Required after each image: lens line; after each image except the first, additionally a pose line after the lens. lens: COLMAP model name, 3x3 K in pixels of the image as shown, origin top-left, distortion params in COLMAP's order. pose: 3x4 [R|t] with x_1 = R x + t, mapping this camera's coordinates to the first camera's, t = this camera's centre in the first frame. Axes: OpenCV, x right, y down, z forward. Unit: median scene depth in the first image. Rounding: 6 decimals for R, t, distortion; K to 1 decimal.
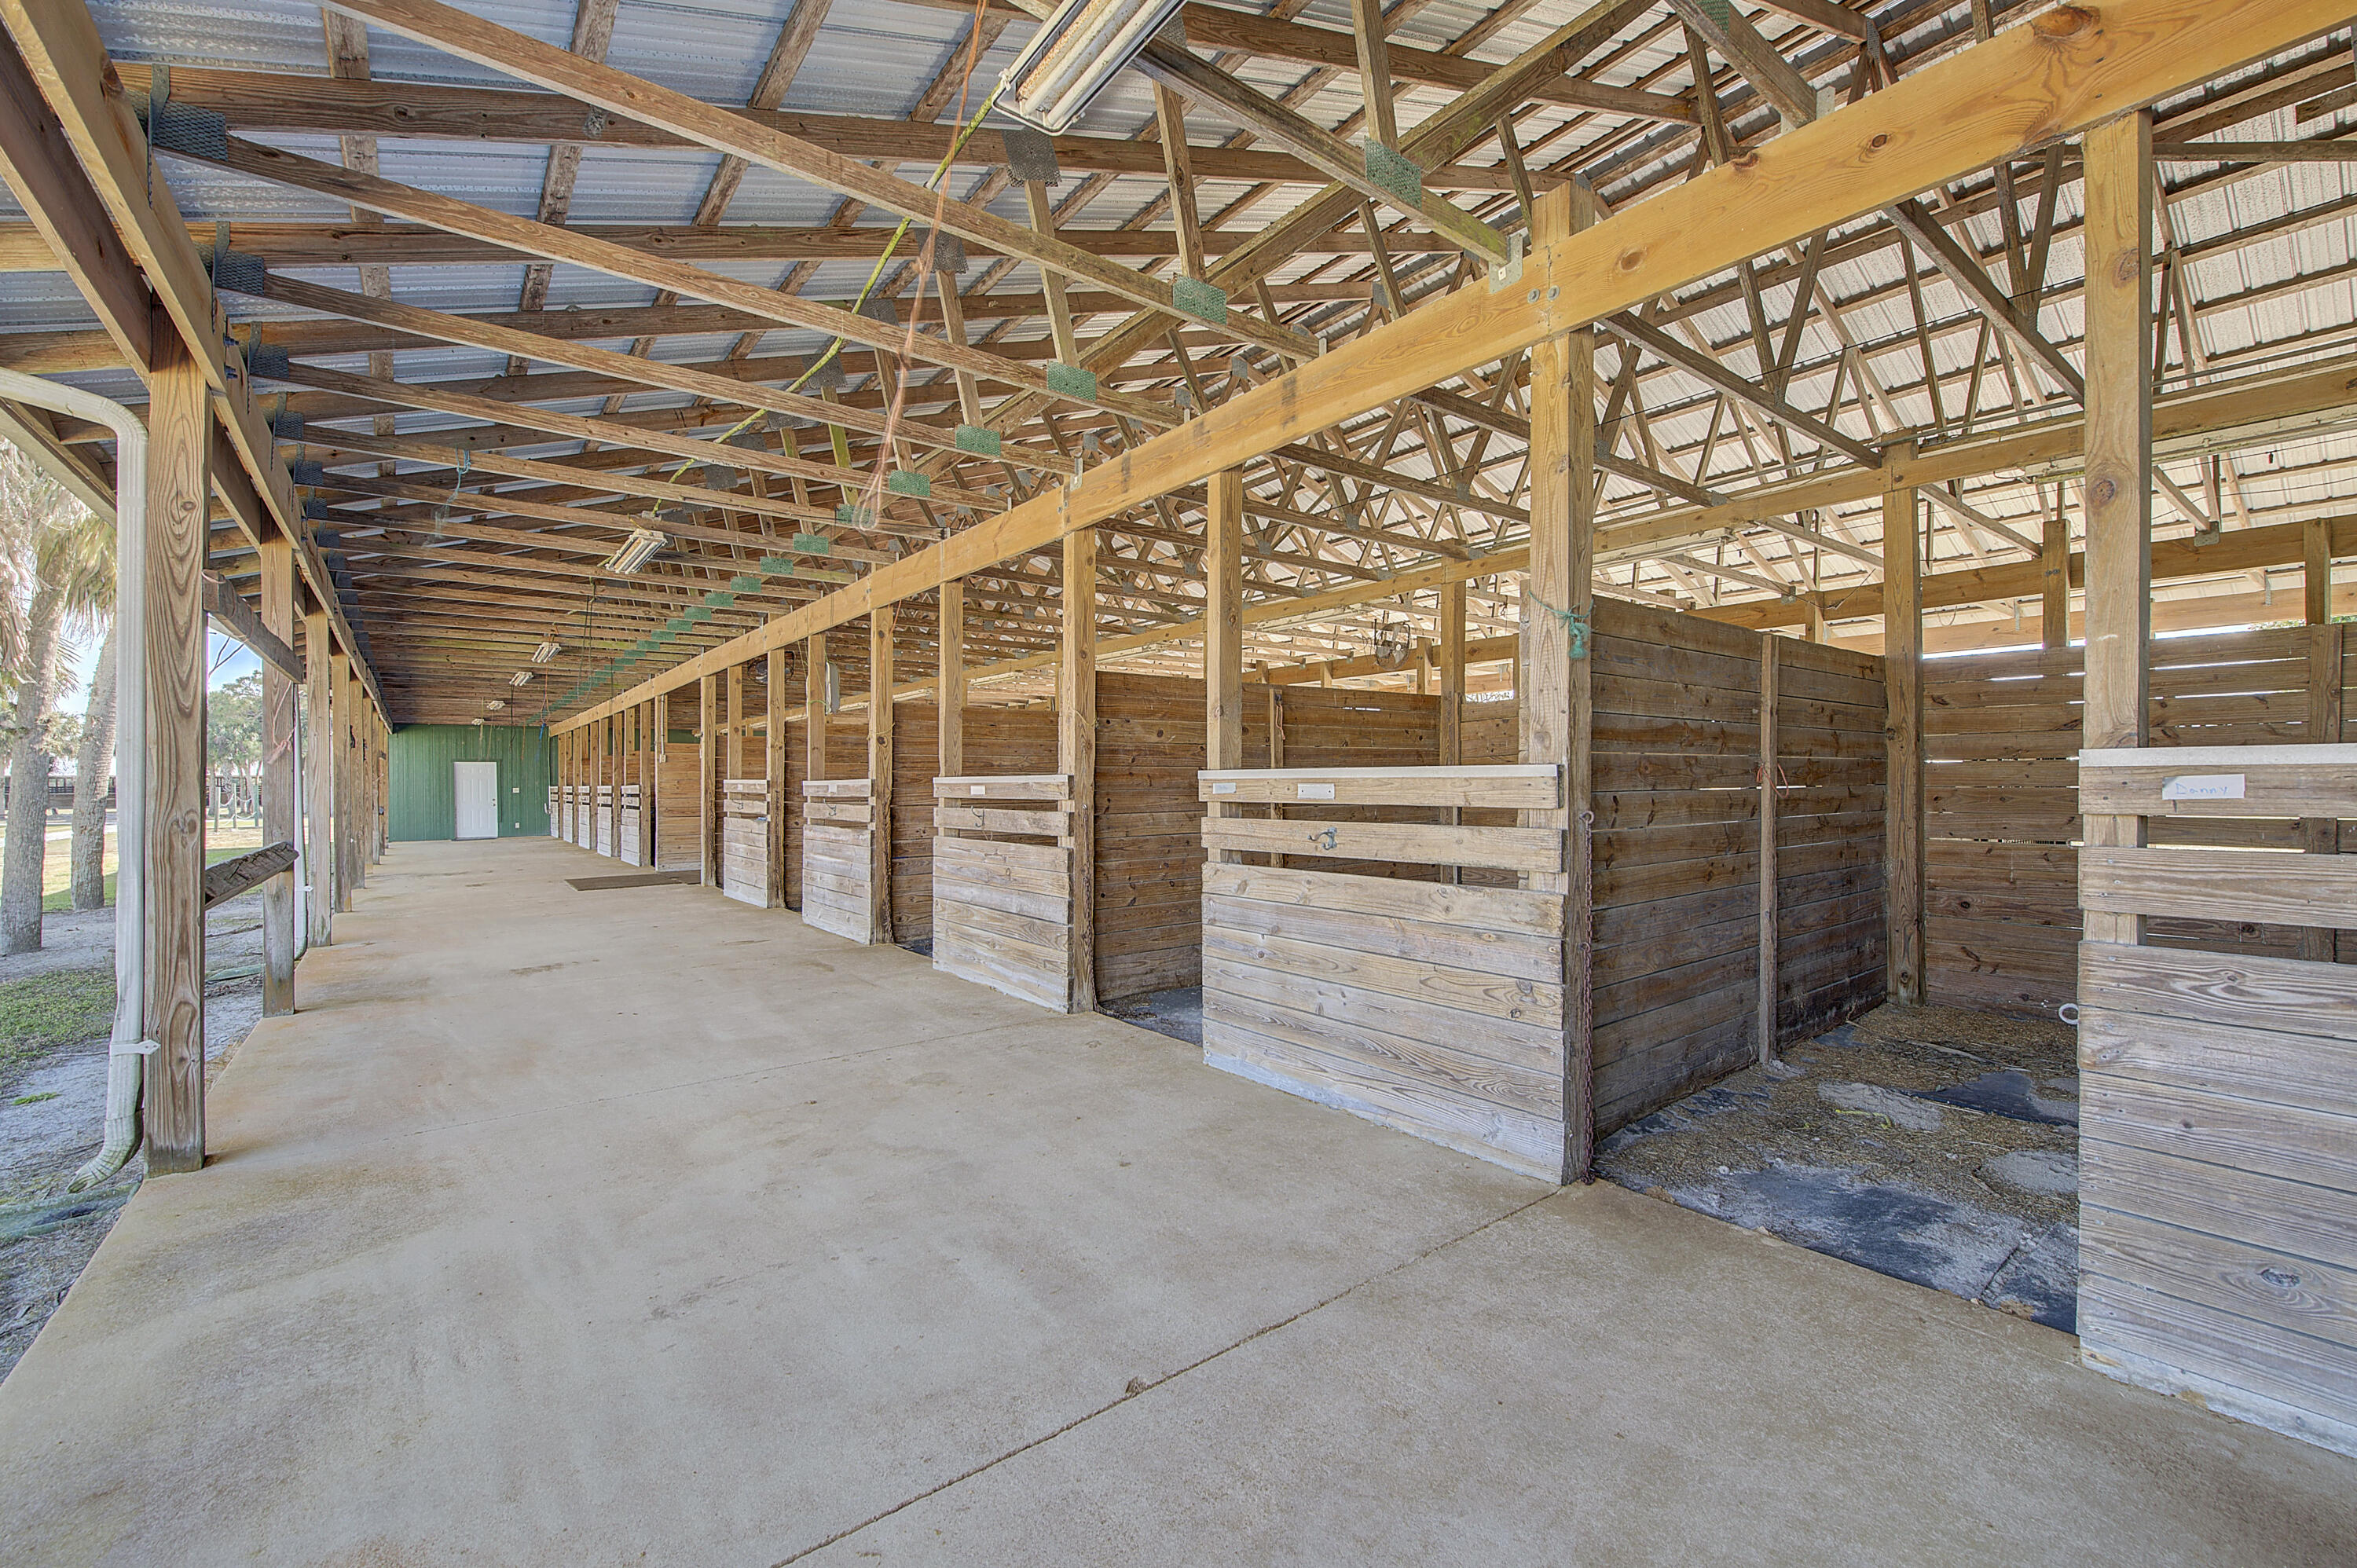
lens RADIAL K [[974.3, 0, 1134.5], [0, 974.3, 773.9], [0, 0, 1]] dist [0.001376, 0.000158]
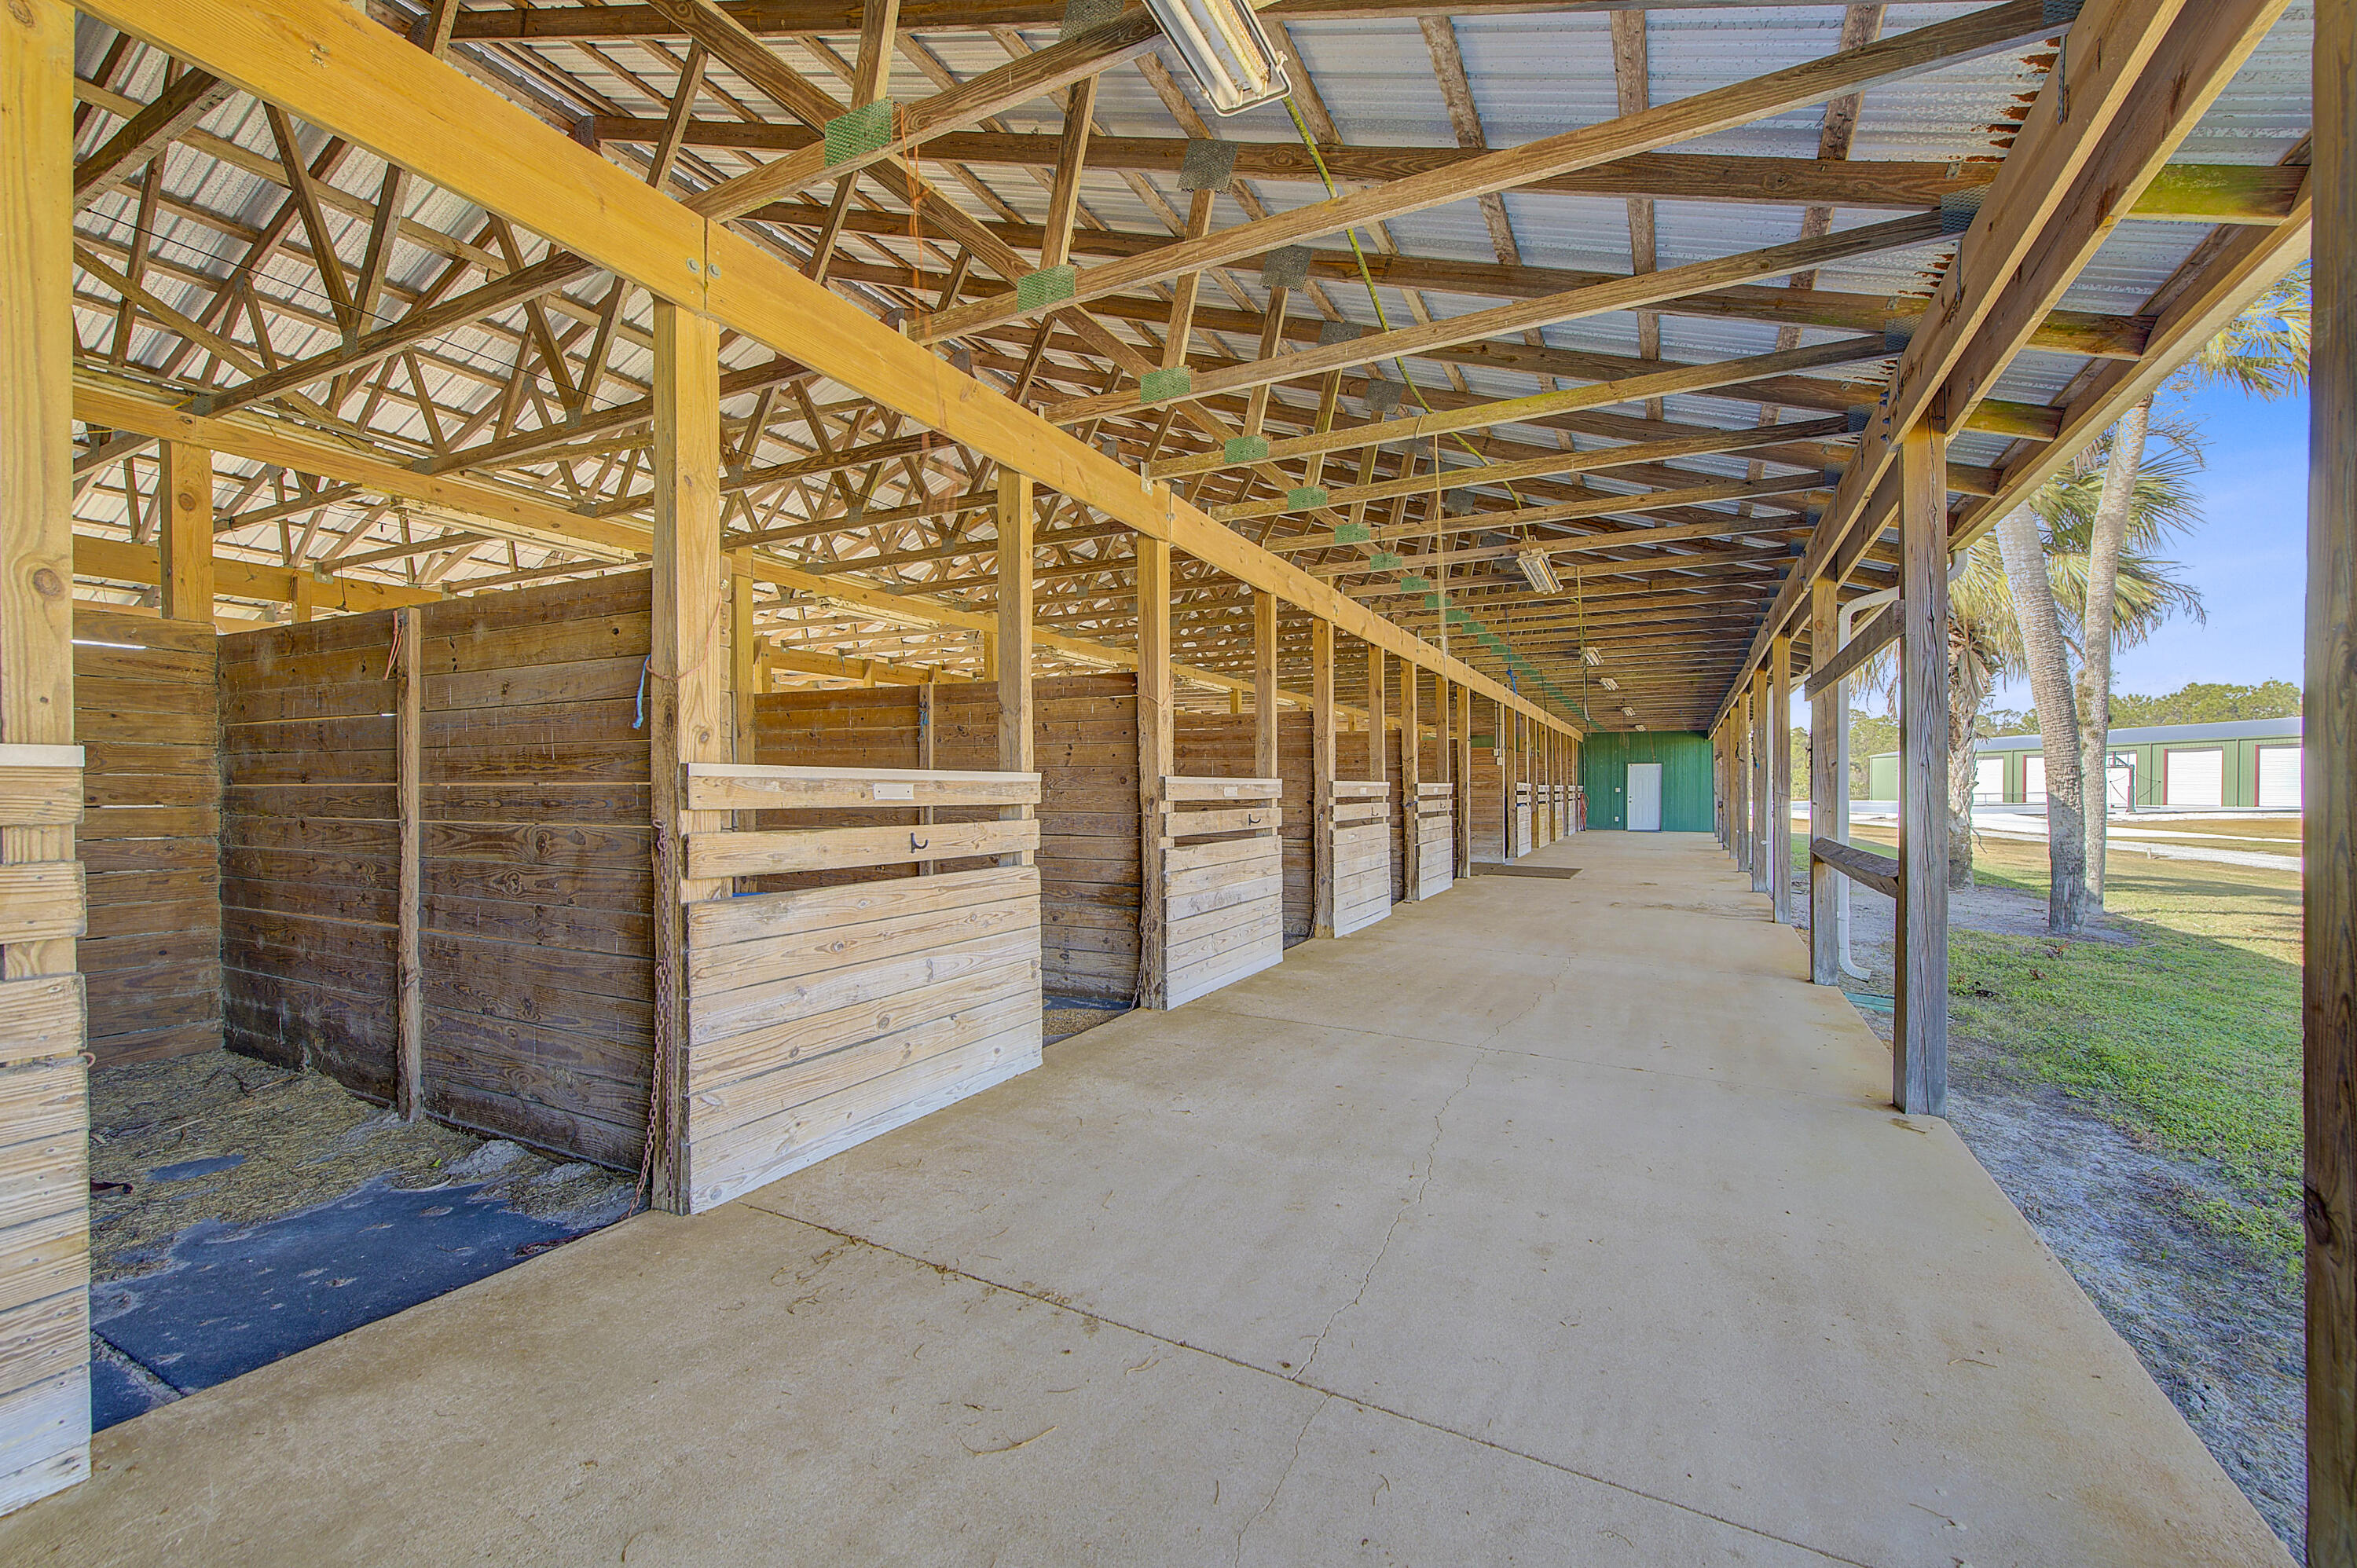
lens RADIAL K [[948.7, 0, 1189.1], [0, 948.7, 801.6], [0, 0, 1]] dist [0.001154, -0.000024]
pose [[-0.446982, -0.002961, 0.894538, -0.801252], [-0.003260, 0.999993, 0.001681, 0.024230], [-0.894537, -0.002165, -0.446989, 1.233523]]
